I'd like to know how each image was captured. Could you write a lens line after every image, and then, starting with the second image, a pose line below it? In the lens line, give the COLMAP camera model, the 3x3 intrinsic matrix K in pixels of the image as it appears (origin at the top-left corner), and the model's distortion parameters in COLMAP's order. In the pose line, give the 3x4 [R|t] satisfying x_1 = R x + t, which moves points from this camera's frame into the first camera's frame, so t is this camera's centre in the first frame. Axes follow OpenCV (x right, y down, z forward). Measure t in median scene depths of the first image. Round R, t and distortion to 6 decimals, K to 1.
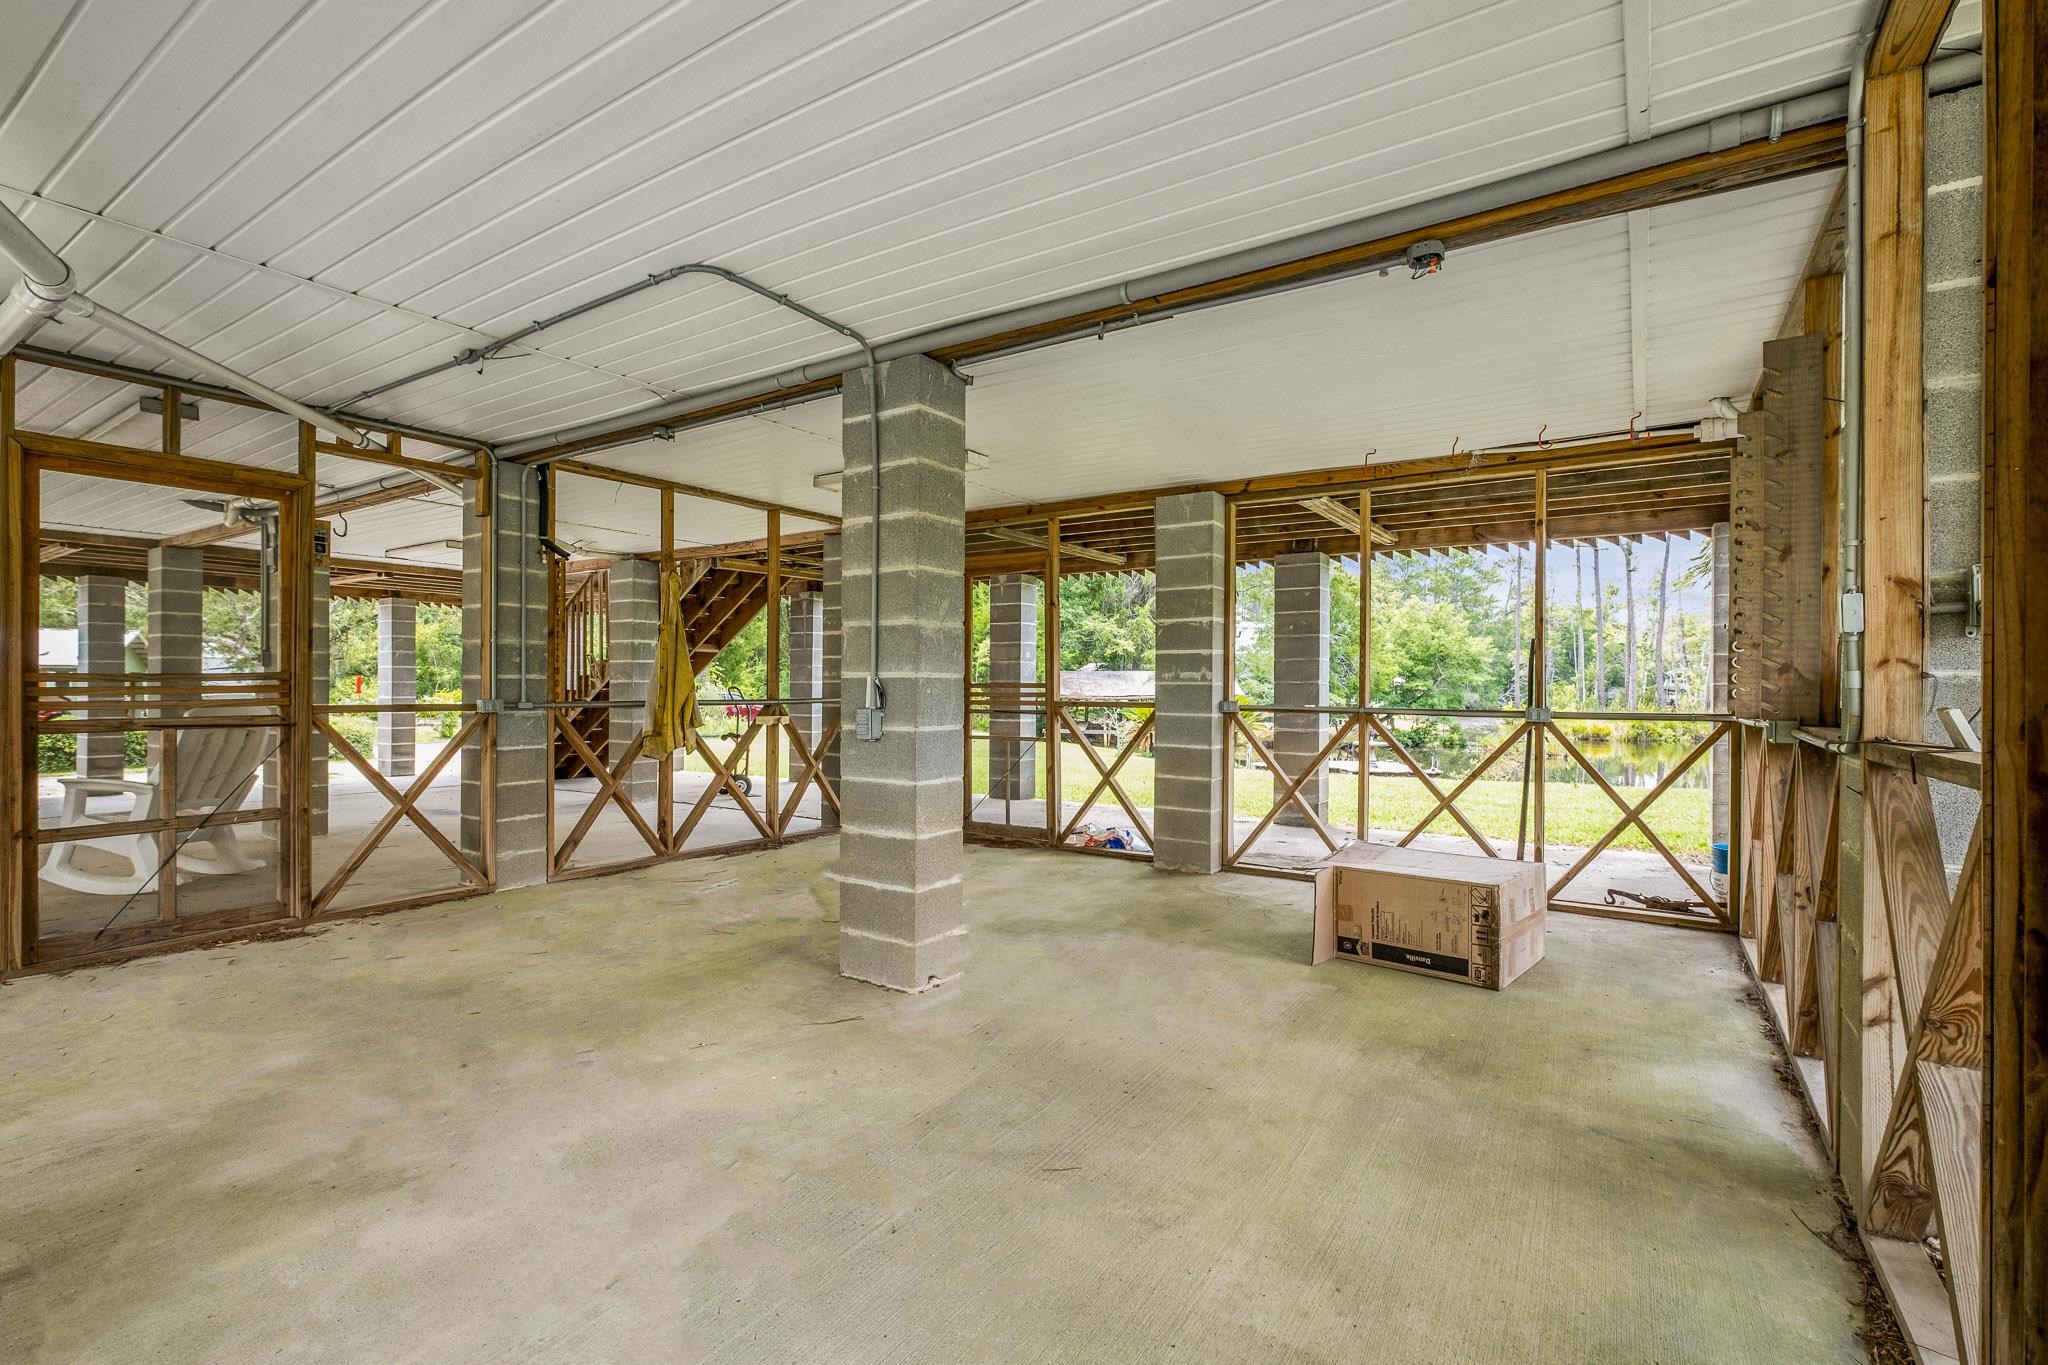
lens RADIAL K [[933.8, 0, 1027.1], [0, 933.8, 682.9], [0, 0, 1]] dist [0.004545, -0.003018]
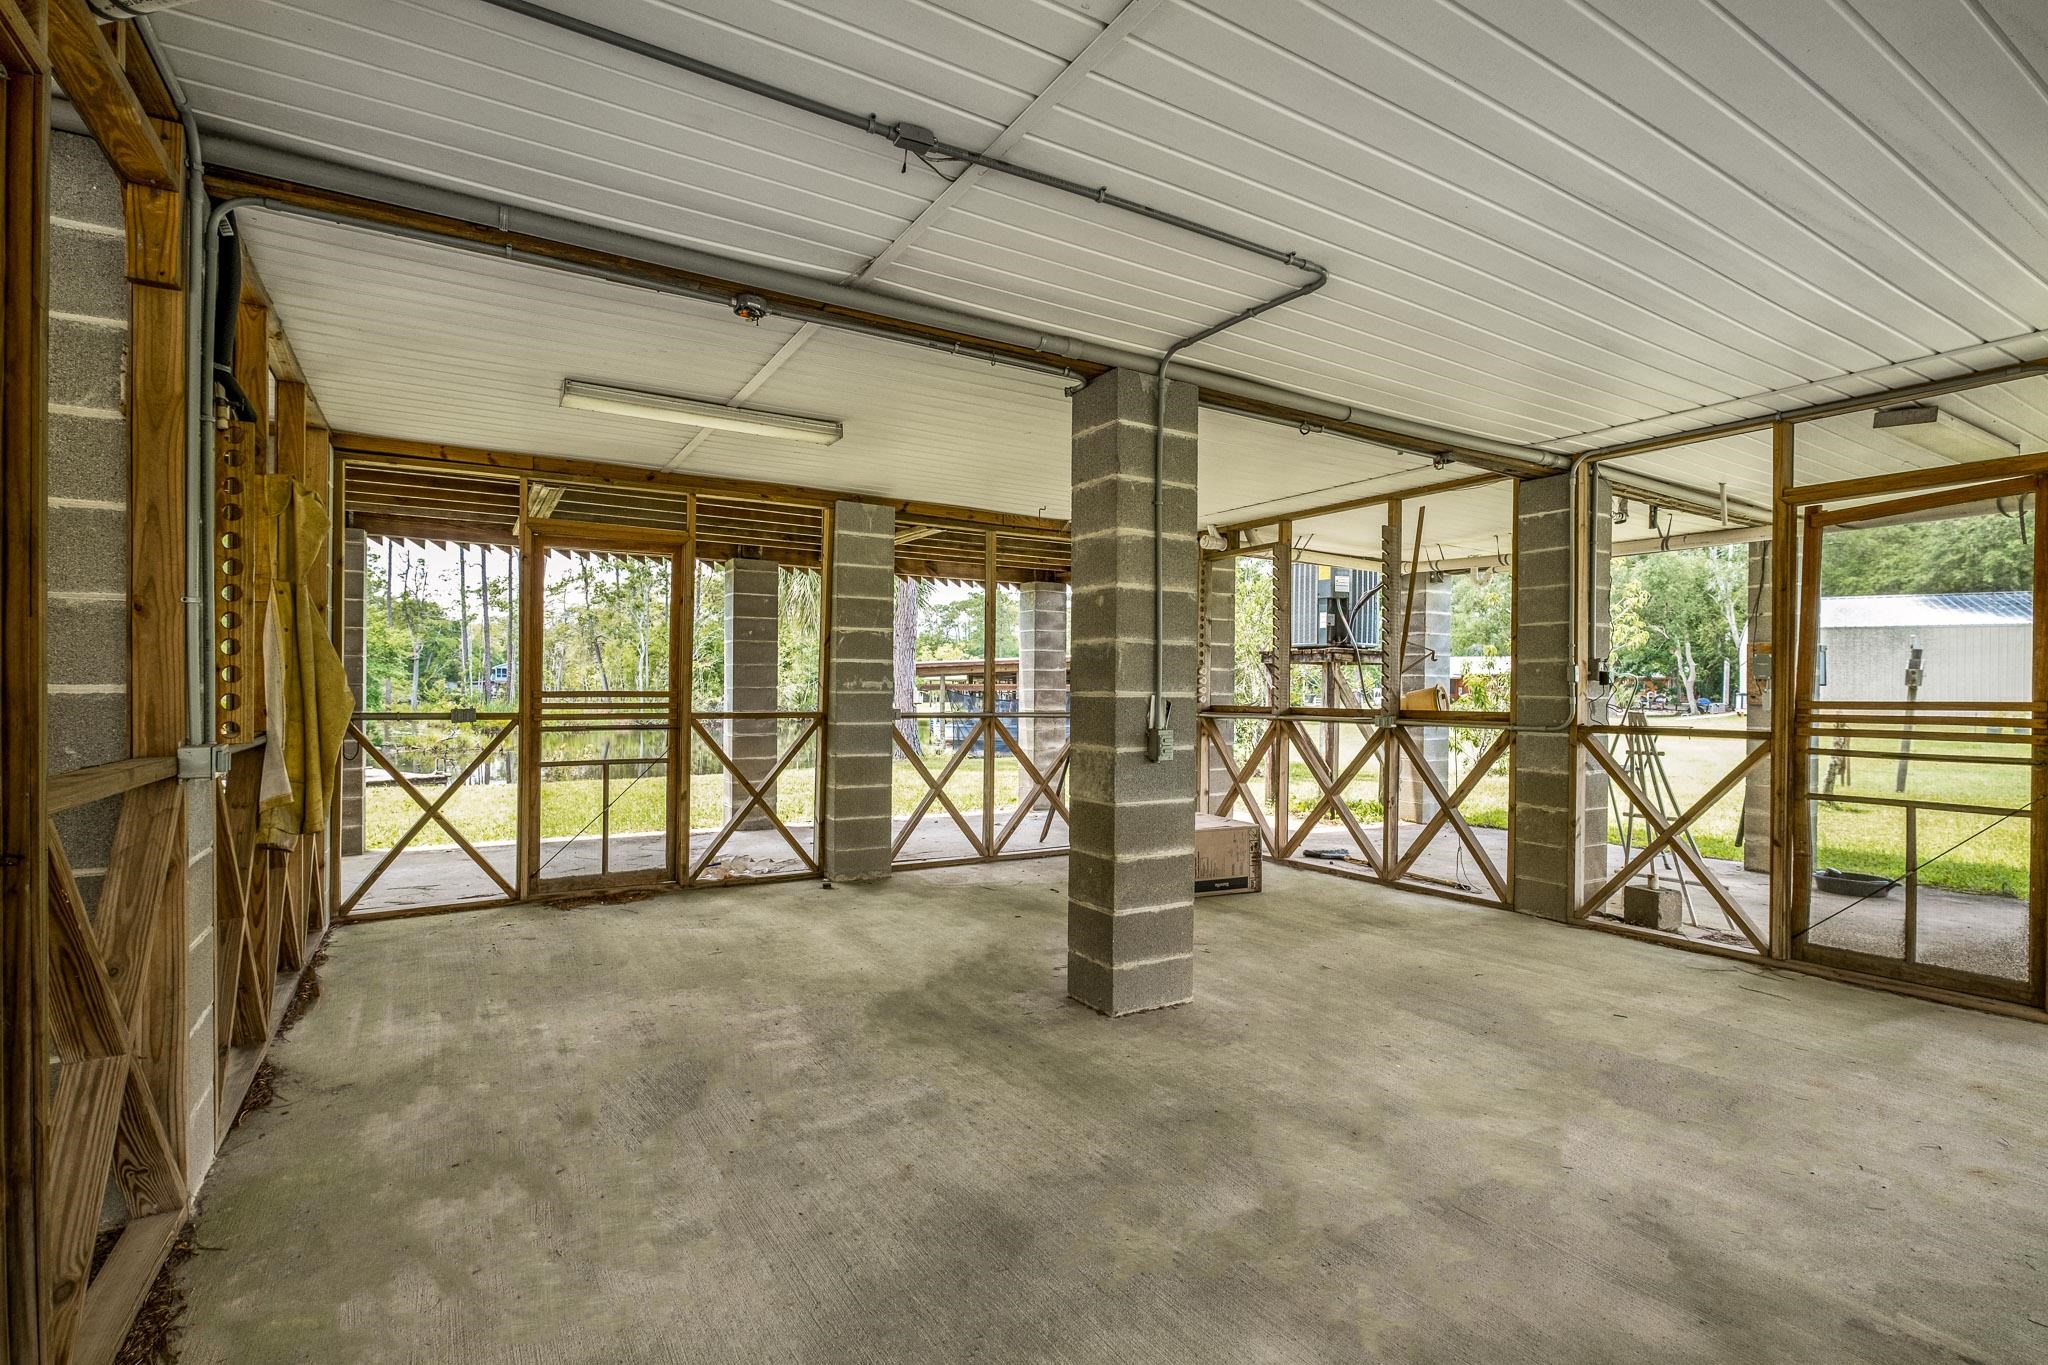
lens RADIAL K [[921.2, 0, 1023.0], [0, 921.2, 691.4], [0, 0, 1]] dist [-0.005731, 0.000026]
pose [[0.435111, -0.003130, 0.900371, -1.043736], [-0.009972, 0.999916, 0.008295, -0.017684], [-0.900321, -0.012588, 0.435043, 0.675141]]
